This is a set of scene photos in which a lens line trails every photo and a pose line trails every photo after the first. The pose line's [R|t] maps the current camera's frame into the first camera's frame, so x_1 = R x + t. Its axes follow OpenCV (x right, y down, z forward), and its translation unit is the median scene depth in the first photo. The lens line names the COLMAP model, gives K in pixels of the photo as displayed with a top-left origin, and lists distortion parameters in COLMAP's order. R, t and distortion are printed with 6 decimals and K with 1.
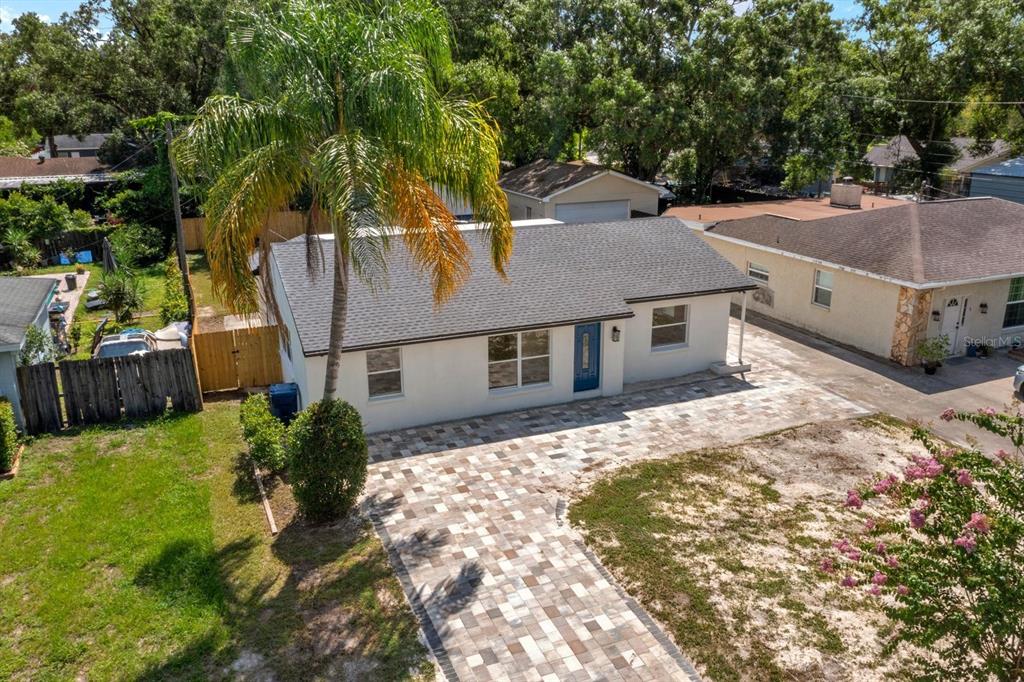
lens RADIAL K [[797.3, 0, 528.8], [0, 797.3, 342.8], [0, 0, 1]] dist [-0.009515, -0.002215]
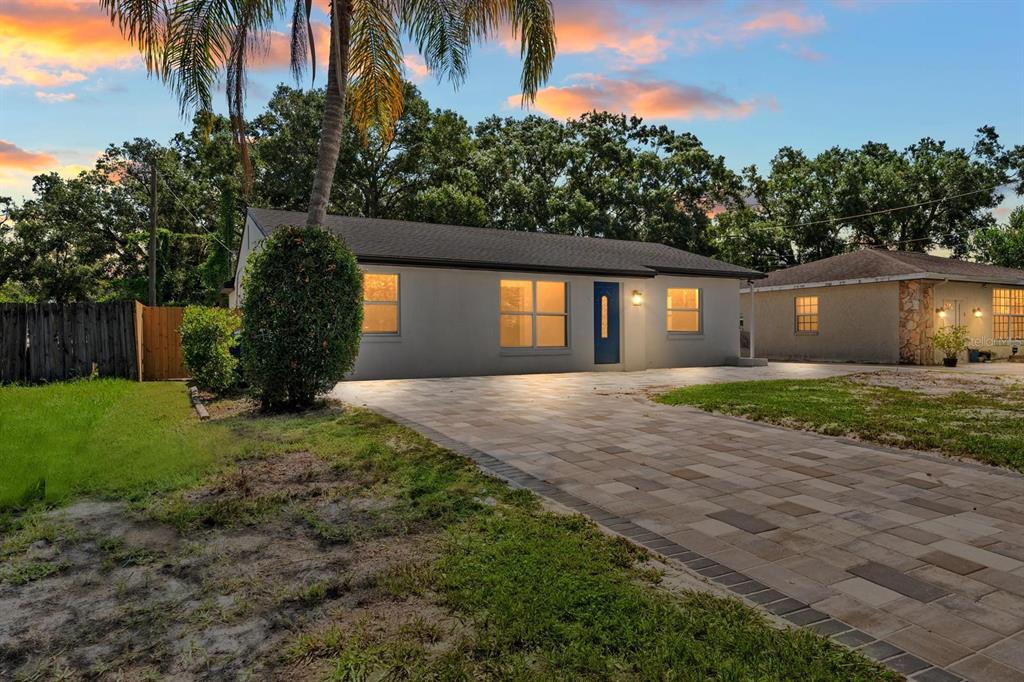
lens RADIAL K [[623.0, 0, 512.0], [0, 623.0, 341.0], [0, 0, 1]] dist [-0.001105, -0.001692]
pose [[0.996581, -0.004596, 0.082488, -0.089020], [0.028096, 0.957794, -0.286078, 0.235051], [-0.077692, 0.287418, 0.954649, 0.366957]]
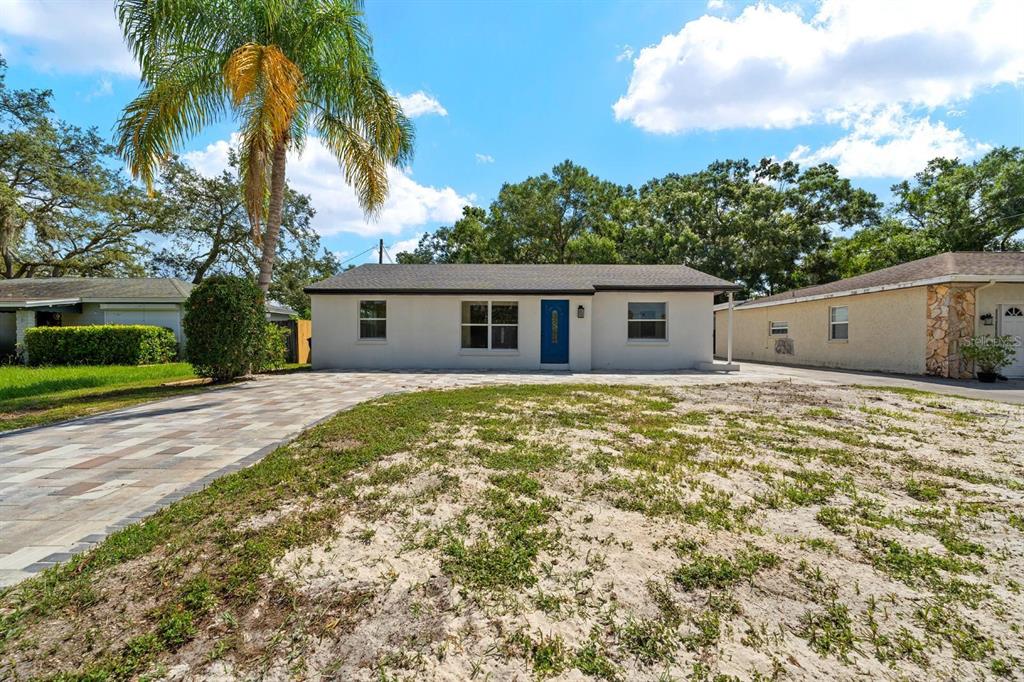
lens RADIAL K [[411.2, 0, 513.3], [0, 411.2, 345.6], [0, 0, 1]] dist [-0.000666, -0.000518]
pose [[0.911380, 0.011281, -0.411410, 0.263652], [-0.126283, 0.959069, -0.253453, 0.195675], [0.391712, 0.282946, 0.875502, 0.483055]]
